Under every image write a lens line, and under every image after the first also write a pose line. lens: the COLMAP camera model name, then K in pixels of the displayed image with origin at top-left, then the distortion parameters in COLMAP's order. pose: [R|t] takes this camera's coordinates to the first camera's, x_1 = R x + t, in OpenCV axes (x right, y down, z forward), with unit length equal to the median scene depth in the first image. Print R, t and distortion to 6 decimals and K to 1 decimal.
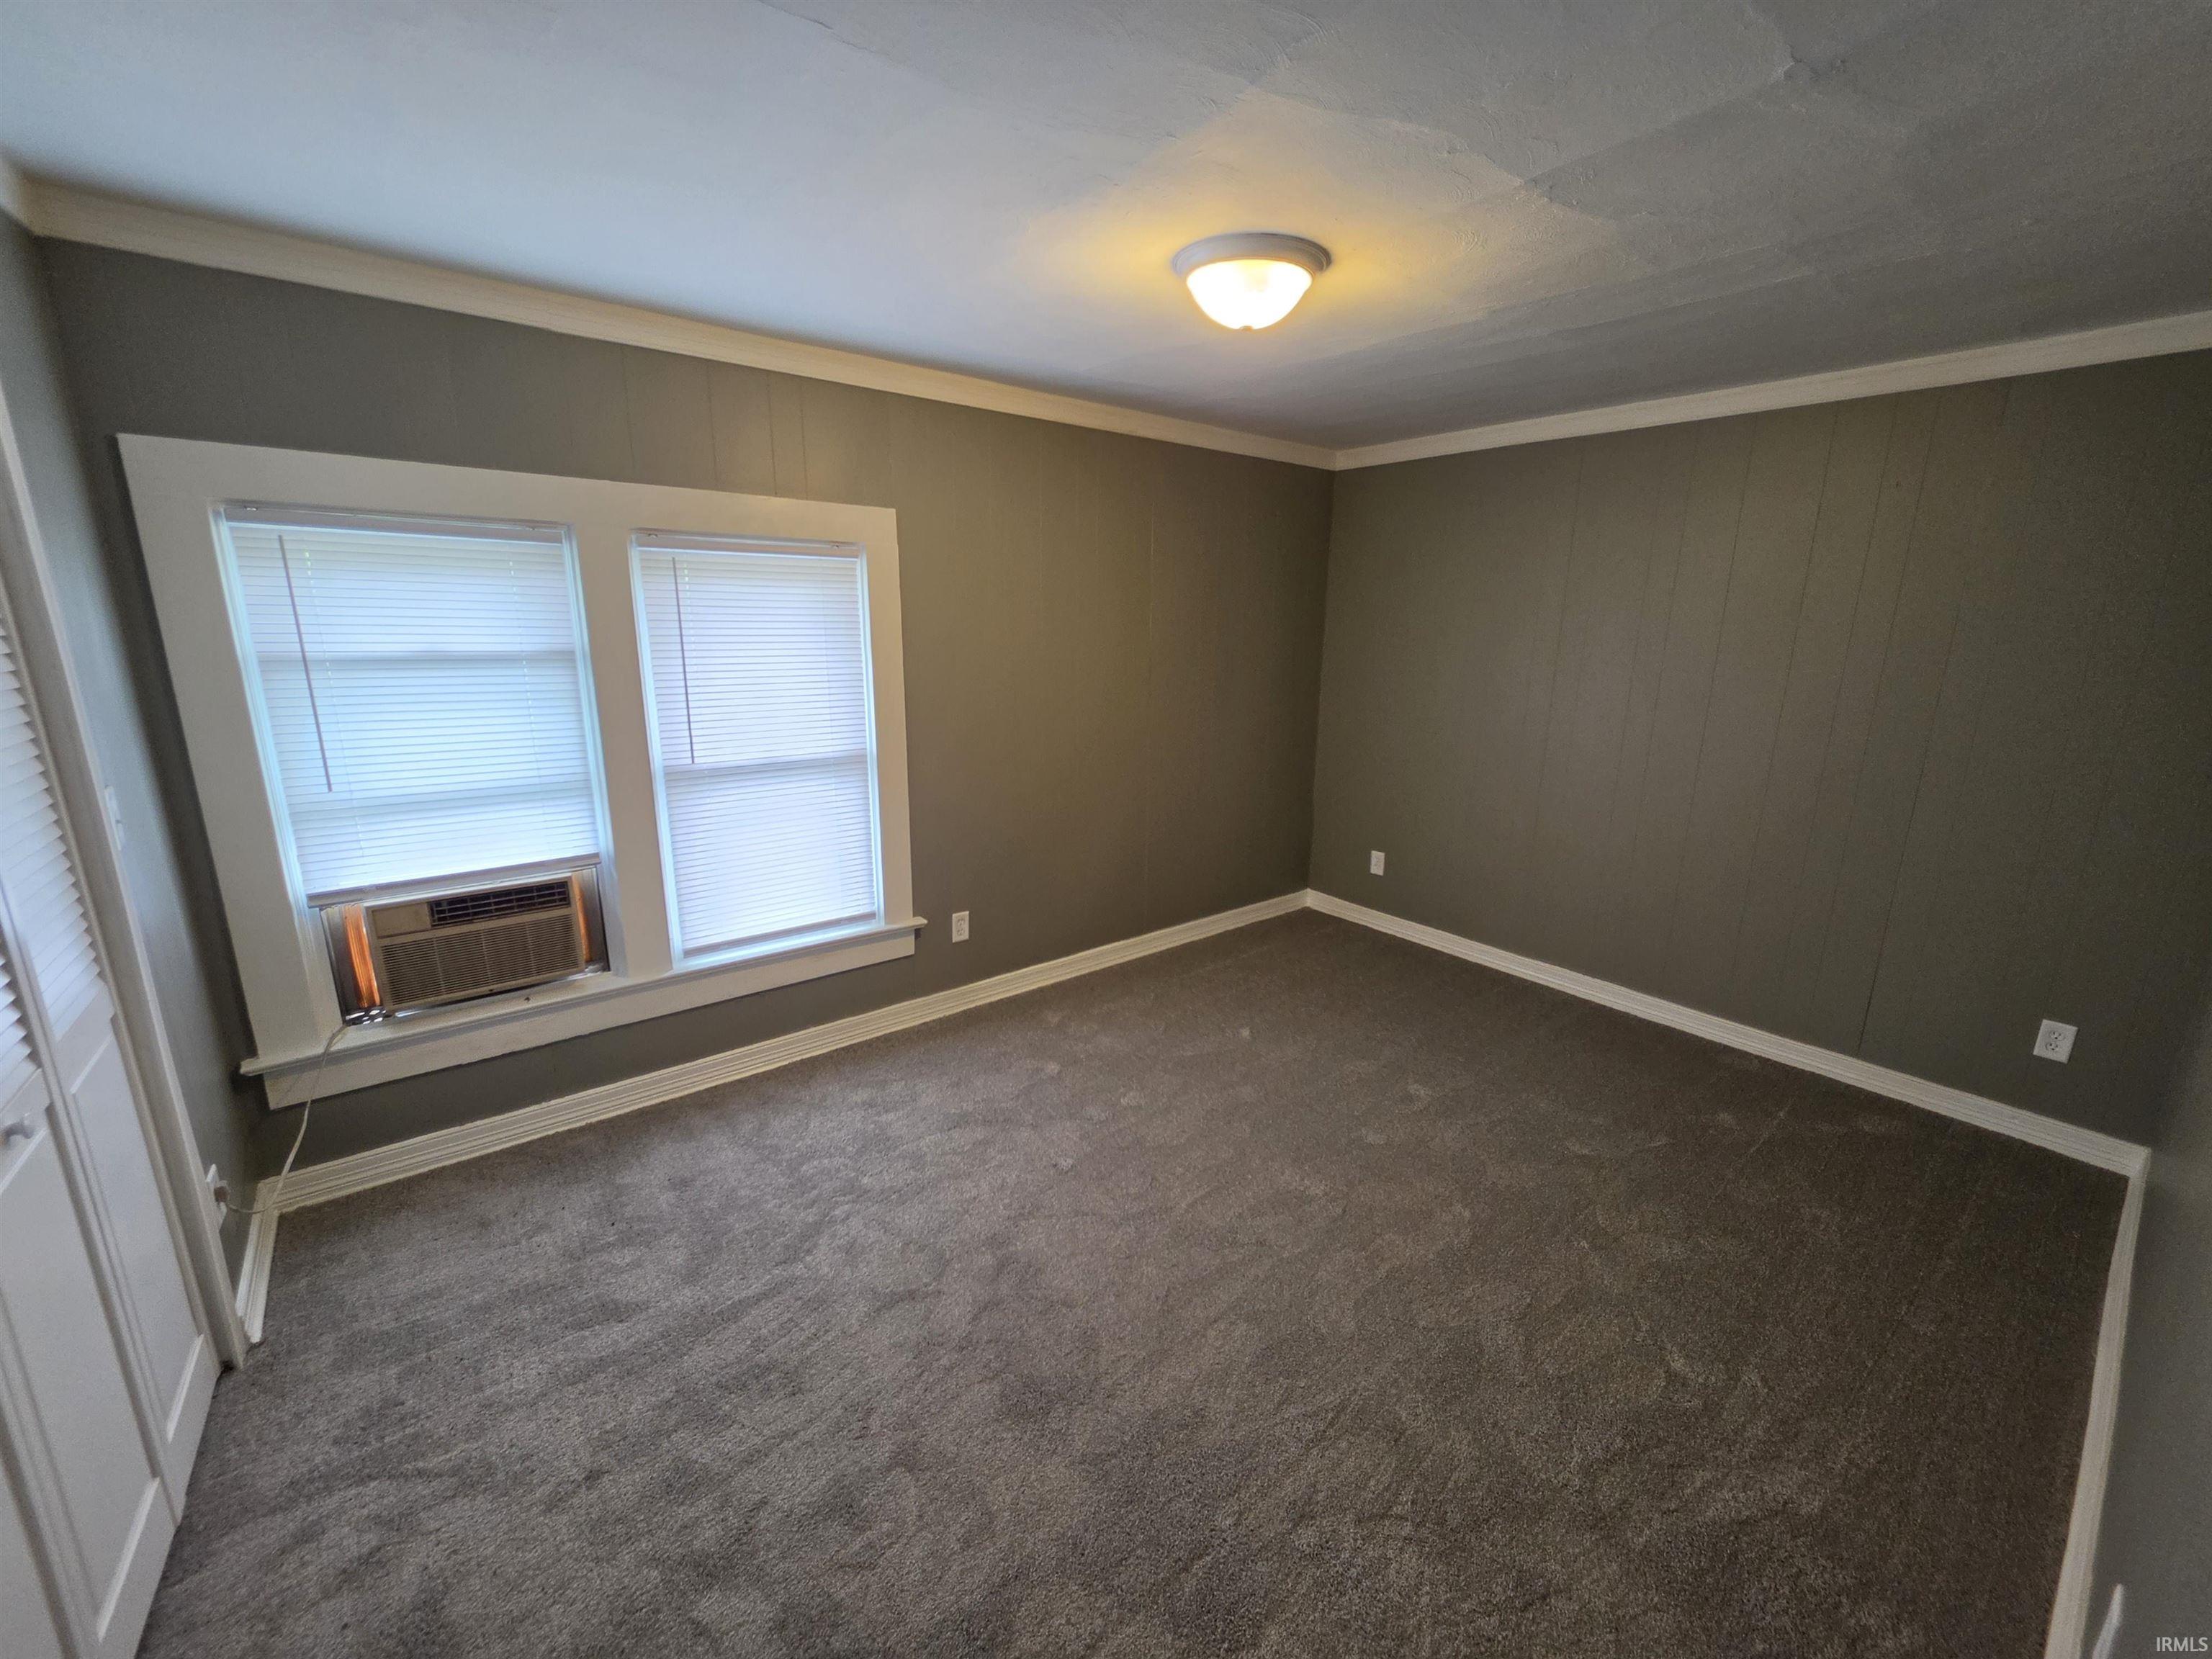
lens RADIAL K [[891.8, 0, 1101.0], [0, 891.8, 827.9], [0, 0, 1]] dist [-0.000377, -0.000089]
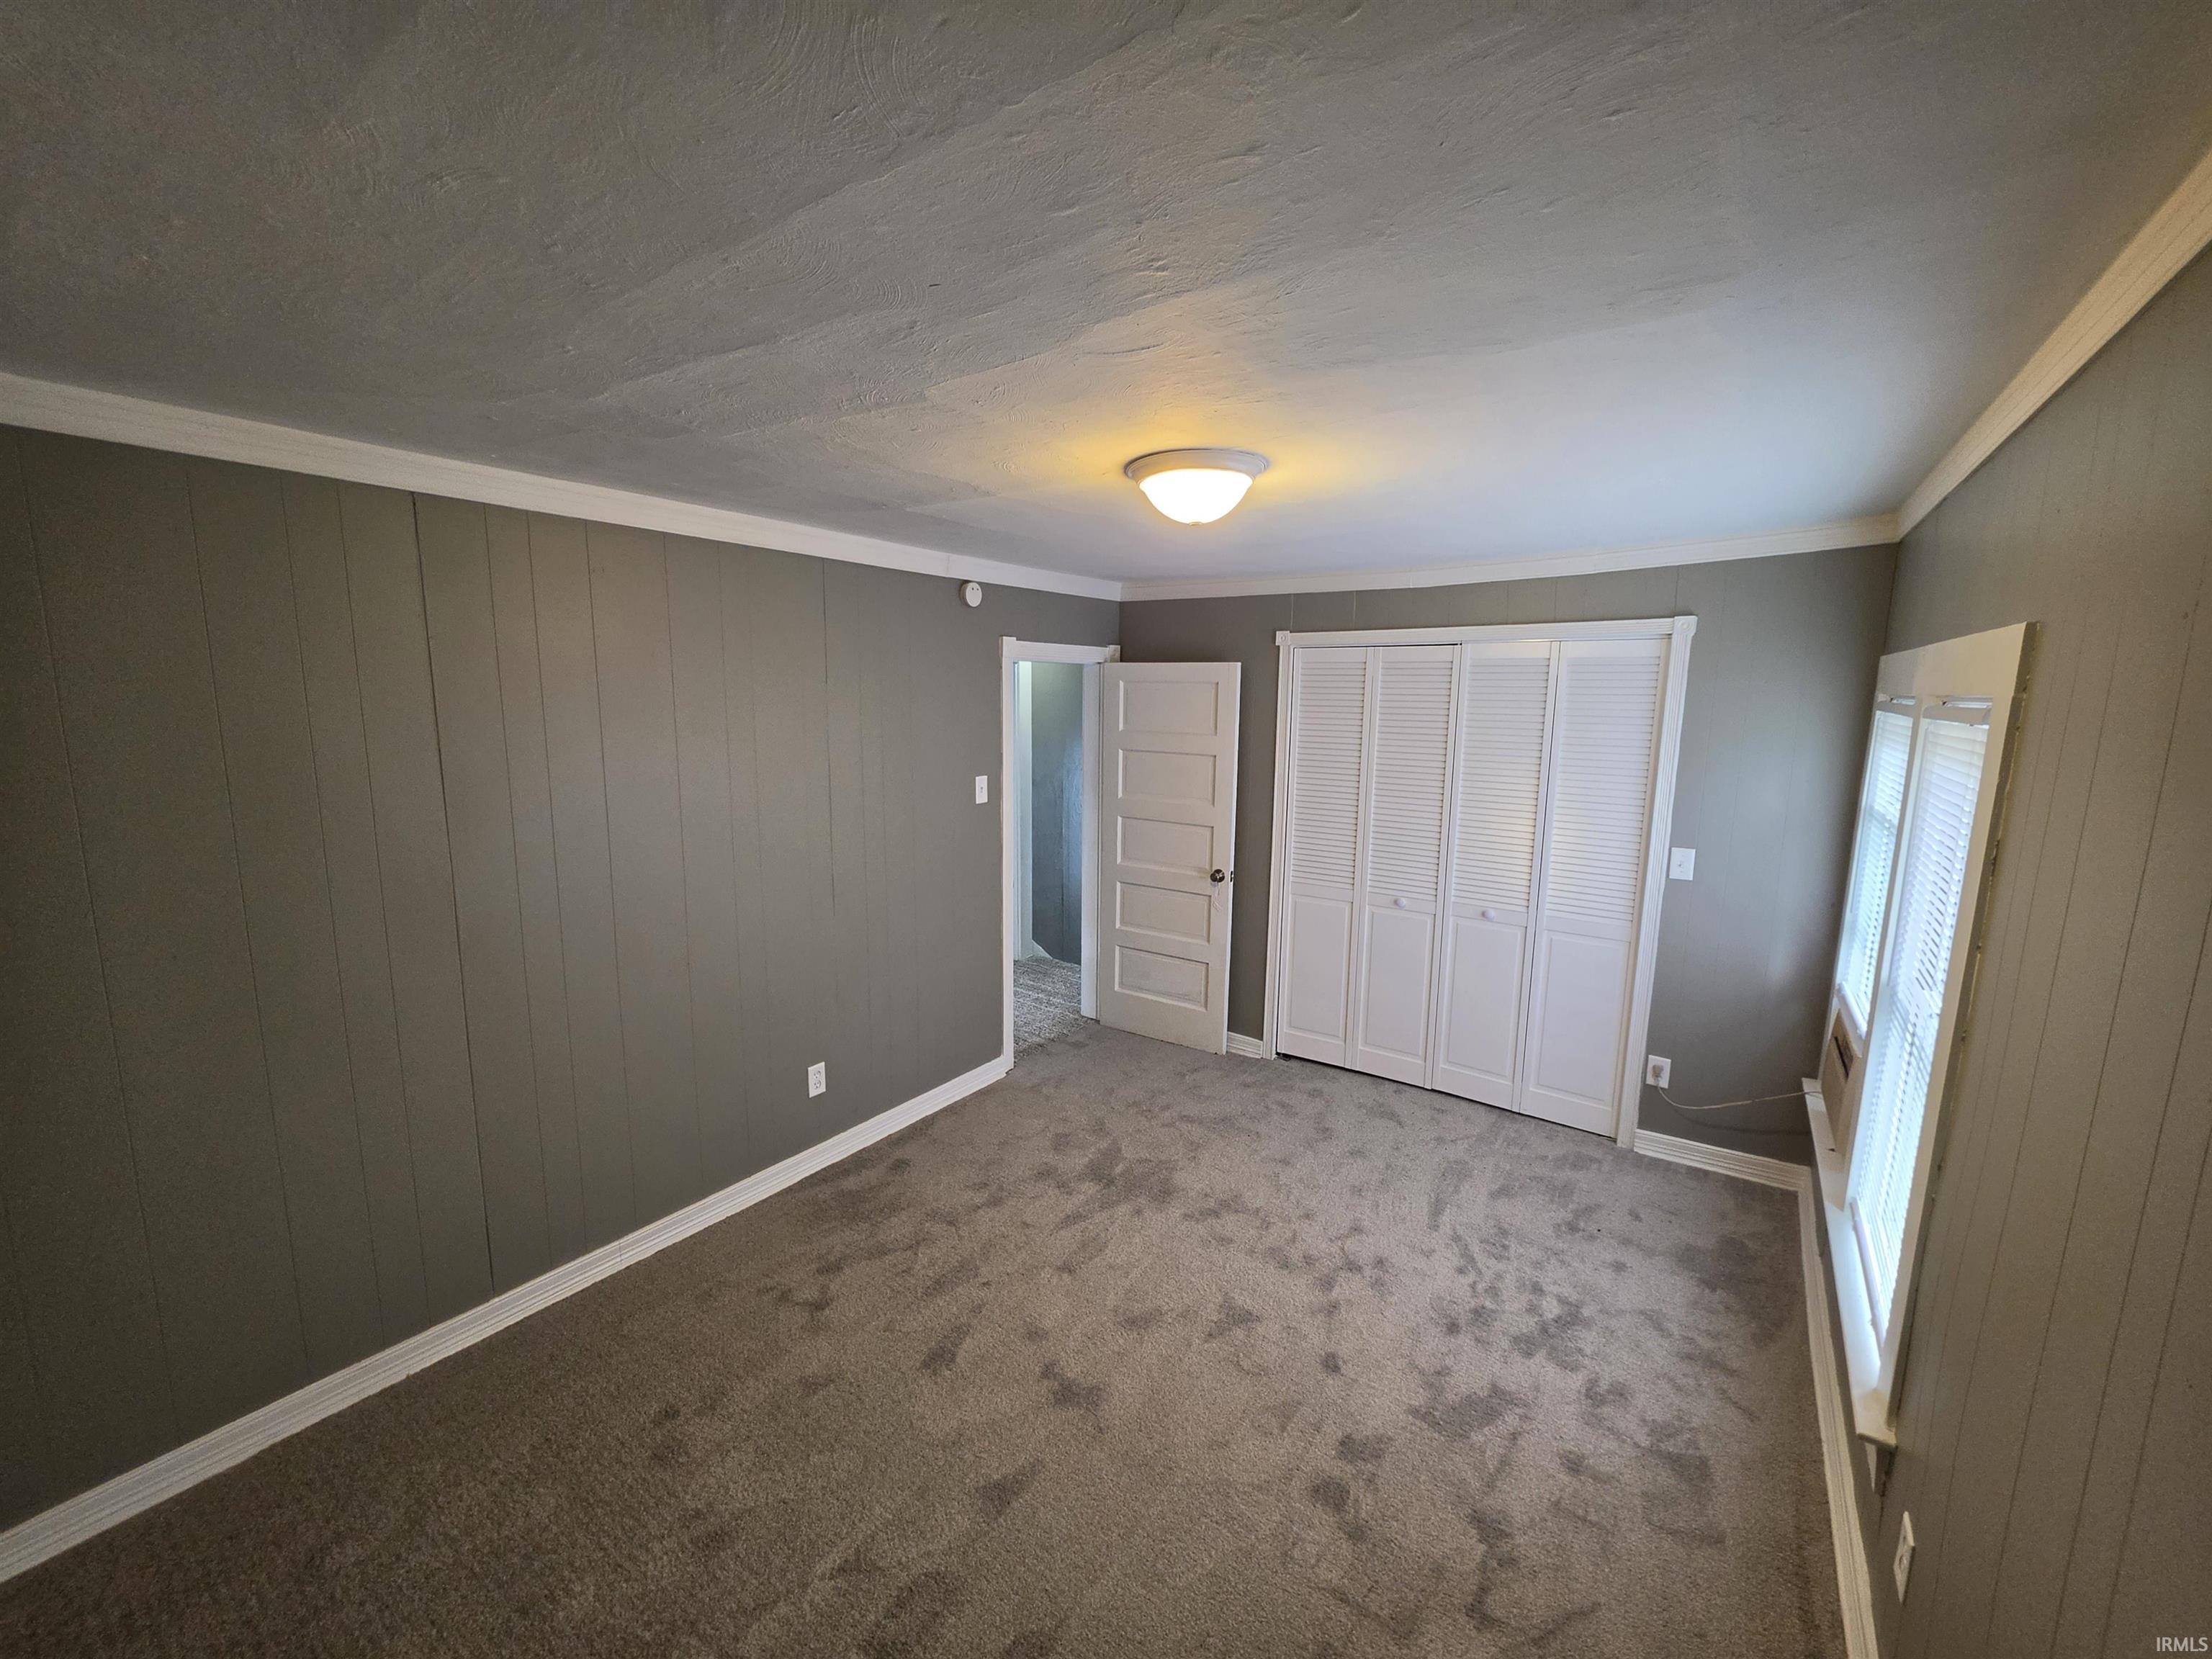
lens RADIAL K [[891.8, 0, 1101.0], [0, 891.8, 827.9], [0, 0, 1]] dist [-0.000377, -0.000089]
pose [[-0.963737, 0.019904, -0.266112, 0.447440], [-0.081225, 0.928018, 0.363572, -0.471953], [0.254193, 0.372002, -0.892749, 1.626358]]
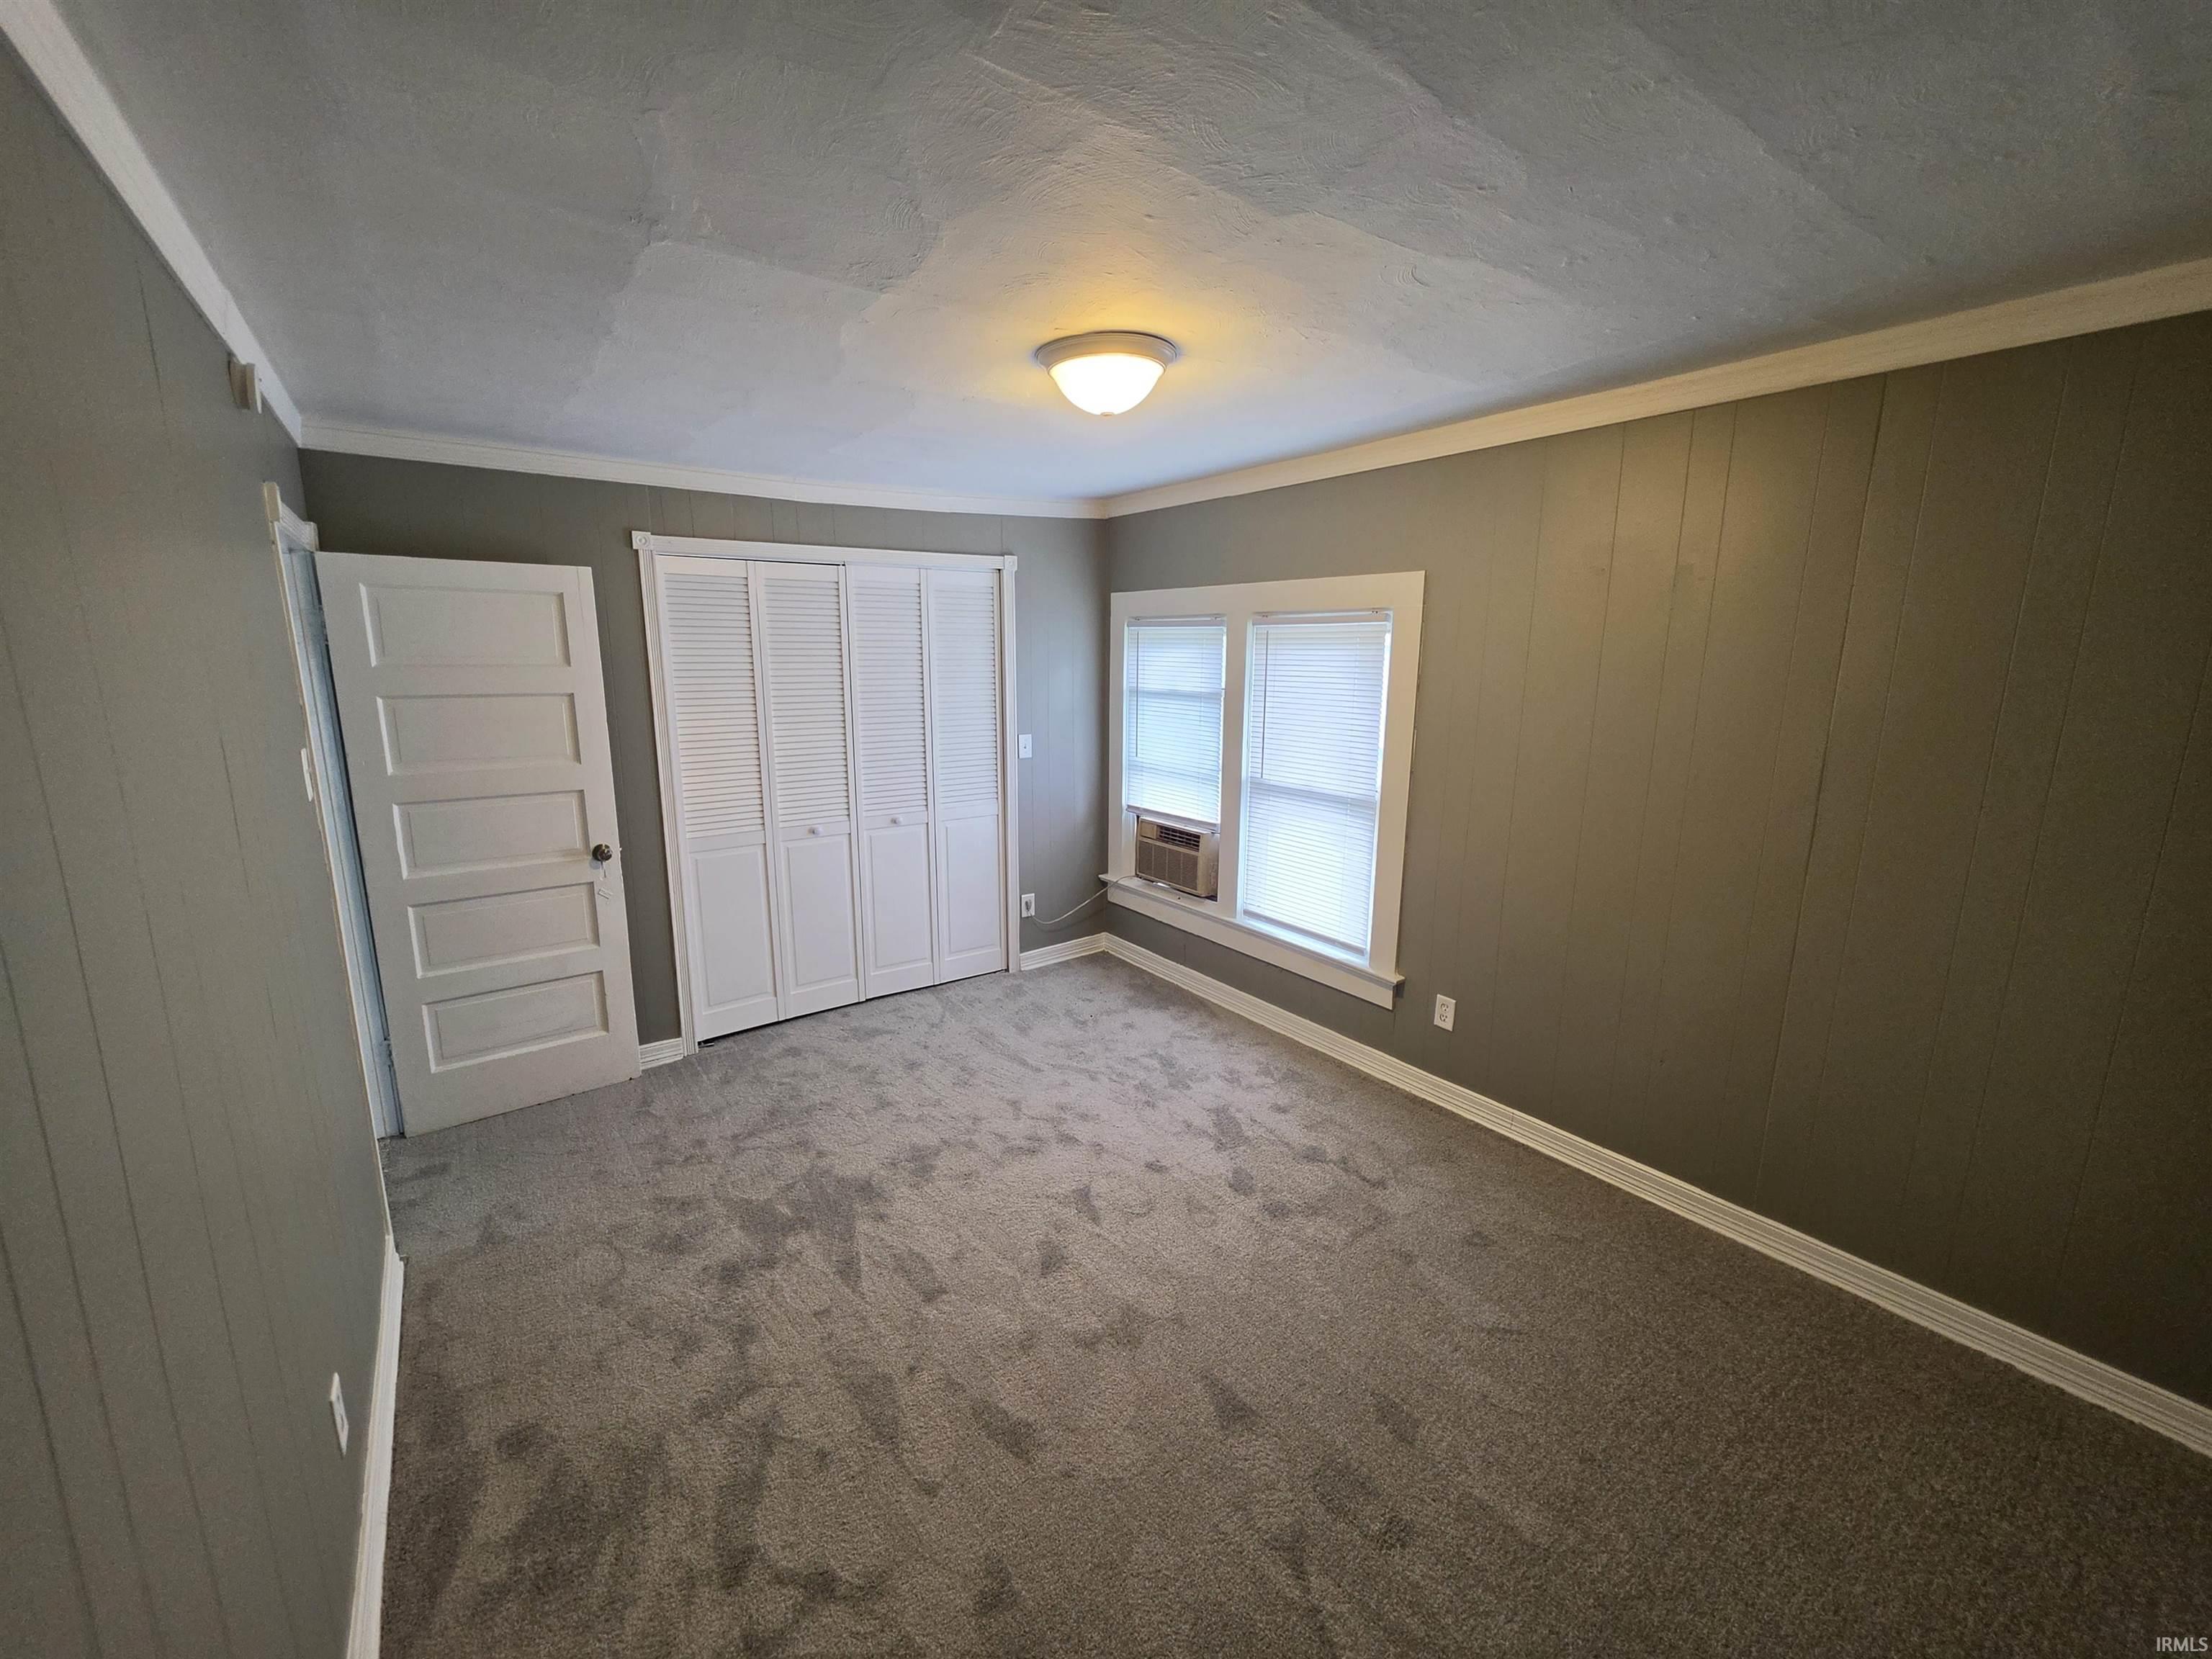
lens RADIAL K [[891.8, 0, 1101.0], [0, 891.8, 827.9], [0, 0, 1]] dist [-0.000377, -0.000089]
pose [[-0.058344, 0.185064, -0.980993, 1.018877], [-0.232458, 0.953137, 0.193634, -0.231027], [0.970855, 0.239337, -0.012590, 0.882042]]
